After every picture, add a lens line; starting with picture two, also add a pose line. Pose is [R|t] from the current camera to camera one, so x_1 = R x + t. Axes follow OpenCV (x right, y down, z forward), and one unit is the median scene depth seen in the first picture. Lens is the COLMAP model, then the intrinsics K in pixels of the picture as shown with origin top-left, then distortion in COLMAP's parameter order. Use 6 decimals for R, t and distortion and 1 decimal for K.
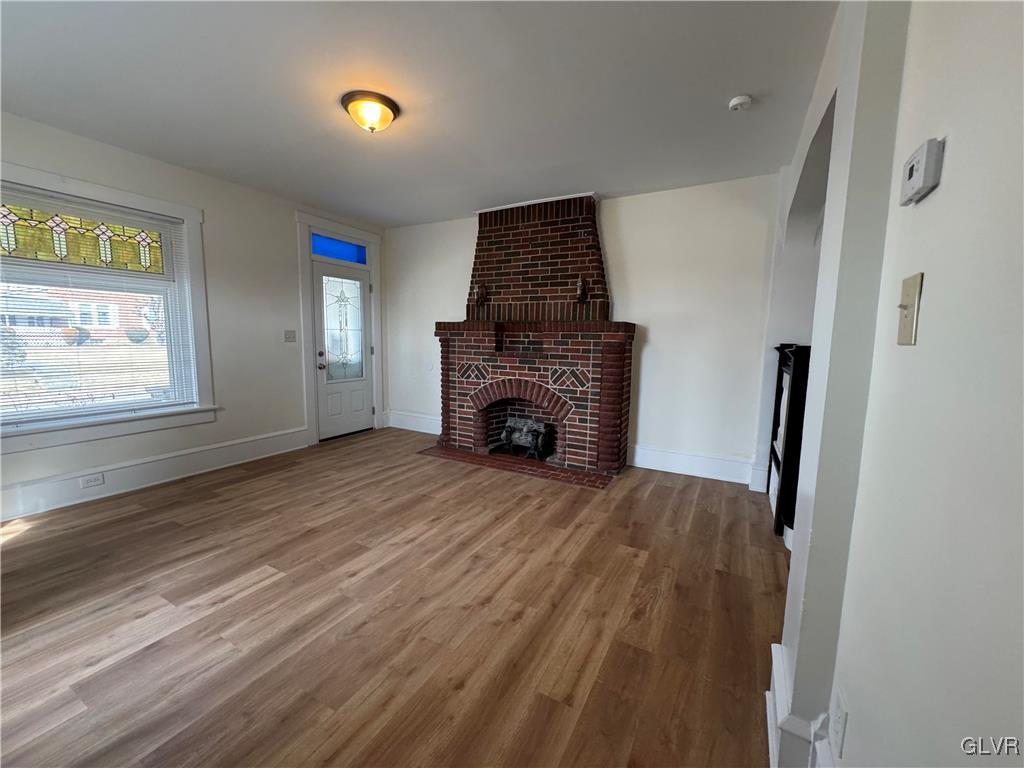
lens RADIAL K [[415.0, 0, 504.5], [0, 415.0, 379.3], [0, 0, 1]] dist [-0.004204, 0.000853]
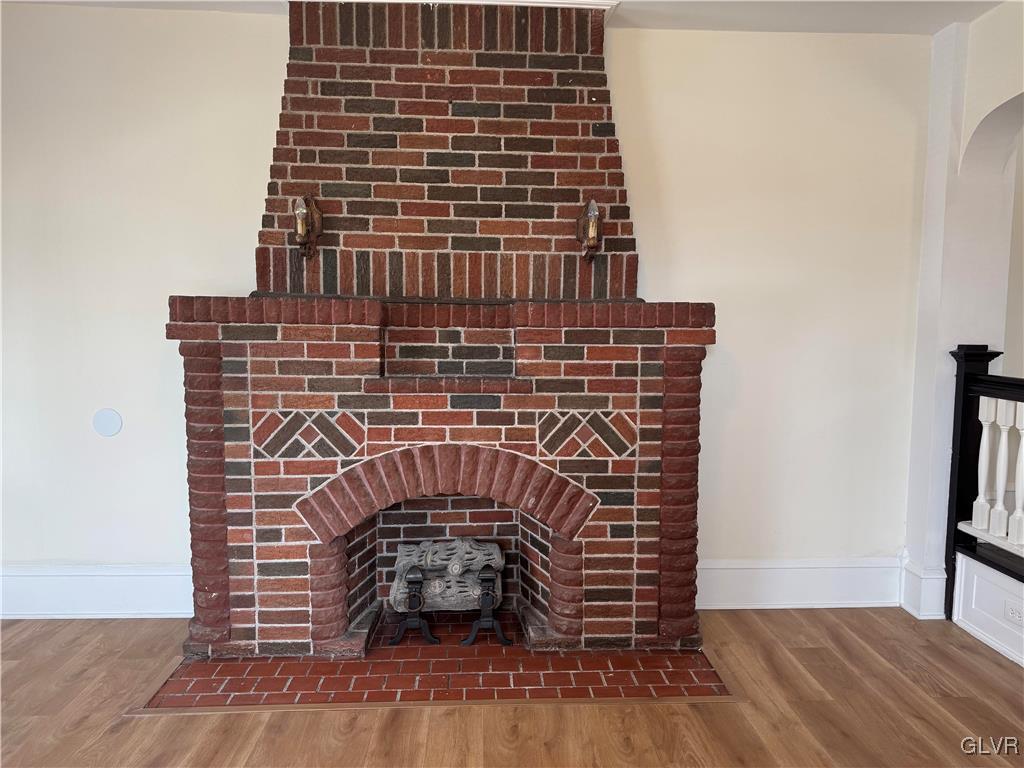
lens RADIAL K [[716.1, 0, 516.8], [0, 716.1, 384.7], [0, 0, 1]] dist [0.067110, -0.075418]
pose [[0.843698, -0.051248, 0.534366, -0.268318], [0.061525, 0.998105, -0.001418, -0.052941], [-0.533281, 0.034073, 0.845252, 0.389002]]
